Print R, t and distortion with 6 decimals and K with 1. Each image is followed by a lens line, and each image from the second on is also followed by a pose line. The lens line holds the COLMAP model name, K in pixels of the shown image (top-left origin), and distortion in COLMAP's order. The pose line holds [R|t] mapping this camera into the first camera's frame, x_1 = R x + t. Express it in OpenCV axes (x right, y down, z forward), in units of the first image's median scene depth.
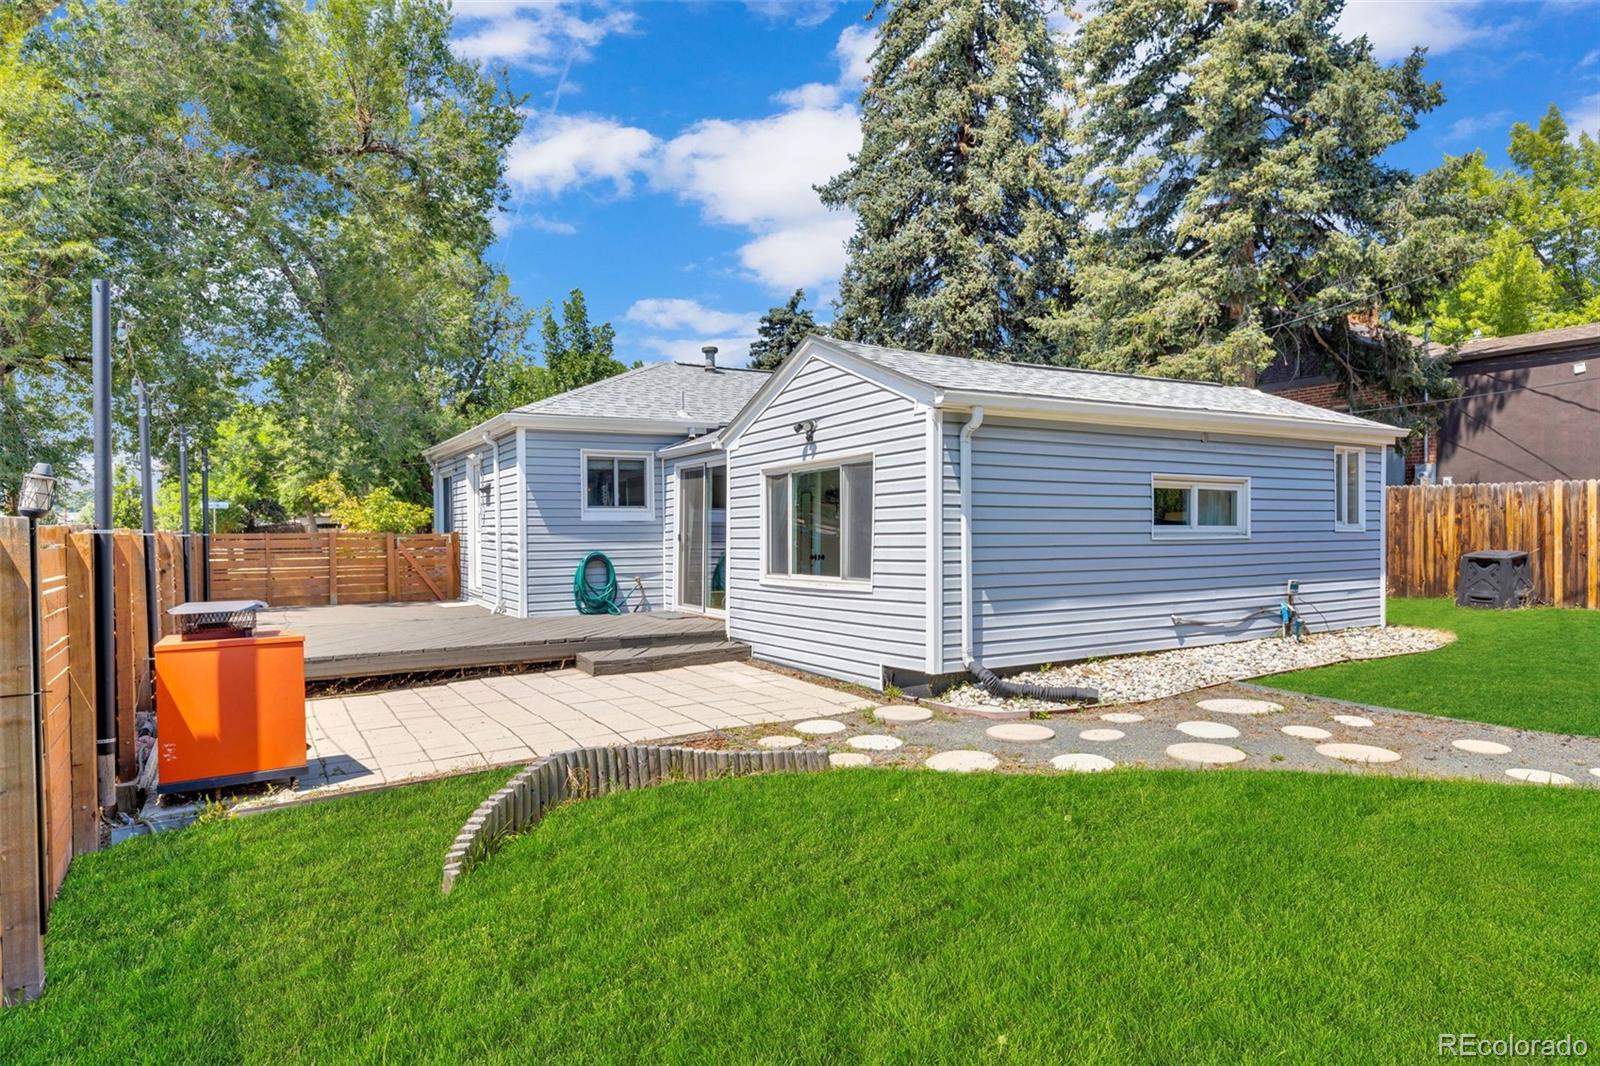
lens RADIAL K [[1038.6, 0, 769.5], [0, 1038.6, 550.5], [0, 0, 1]] dist [0.016385, -0.002511]
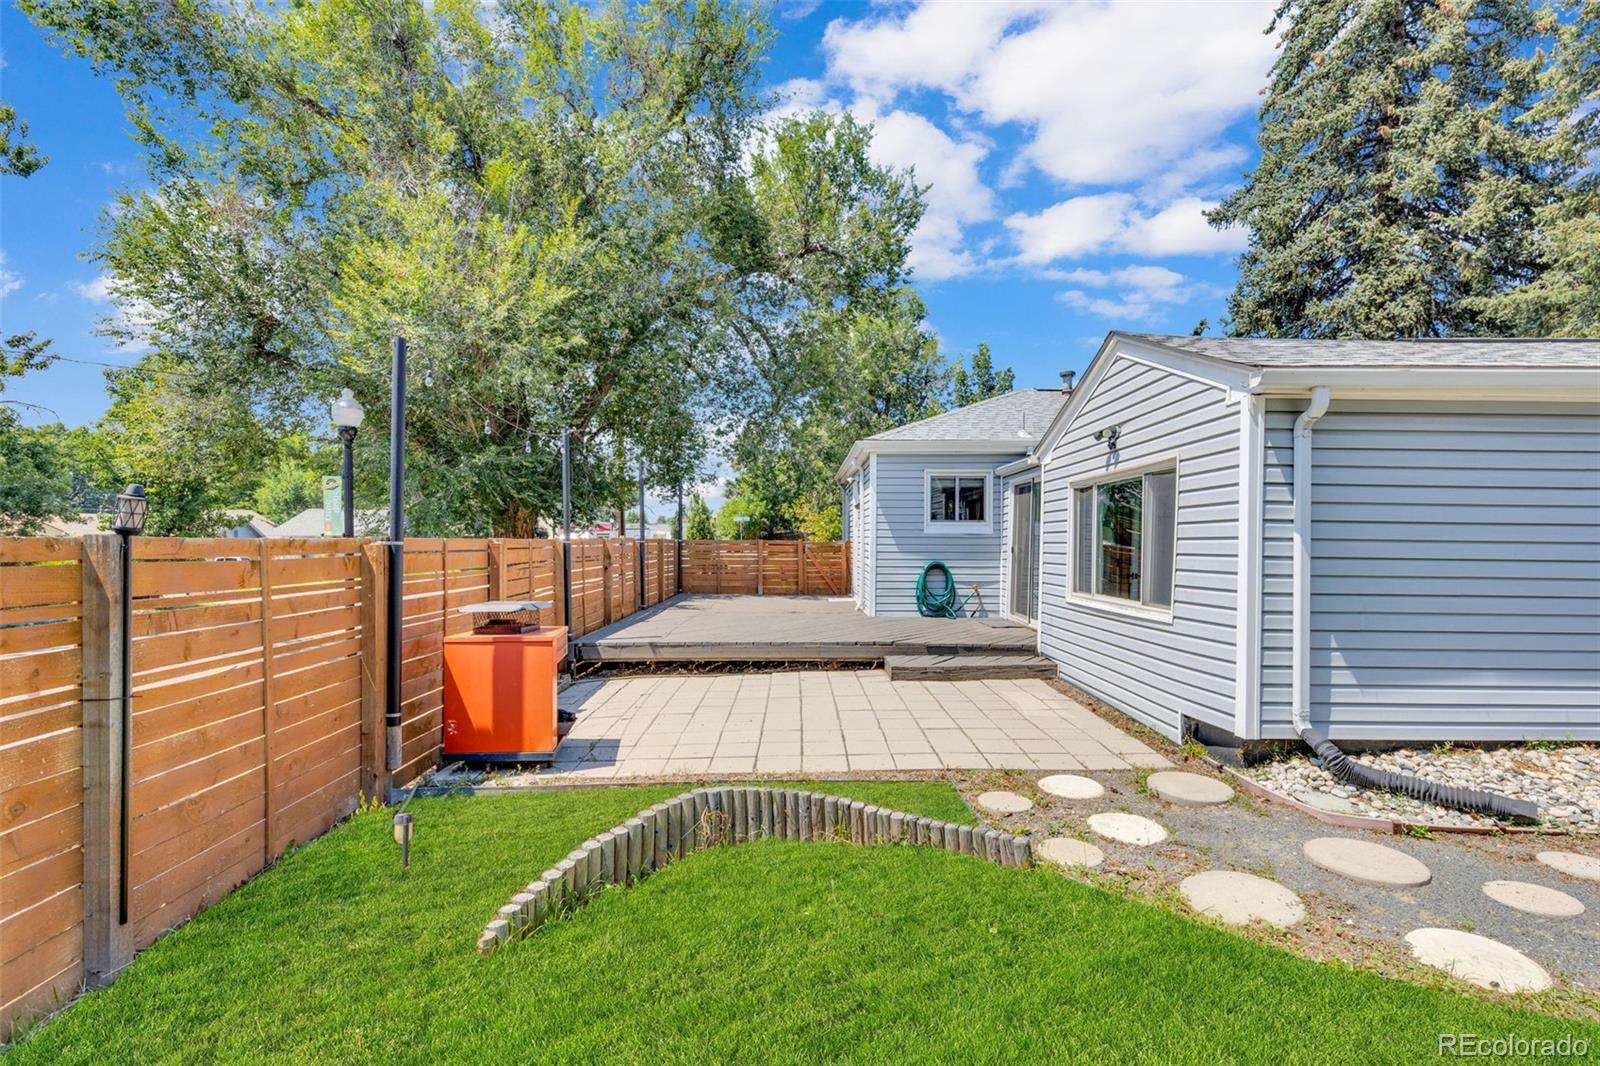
lens RADIAL K [[720.8, 0, 808.4], [0, 720.8, 542.7], [0, 0, 1]] dist [0.013136, -0.001430]
pose [[0.863852, 0.015647, -0.503503, 0.105301], [-0.020379, 0.999785, -0.003894, -0.012918], [0.503334, 0.013624, 0.863985, 0.264017]]
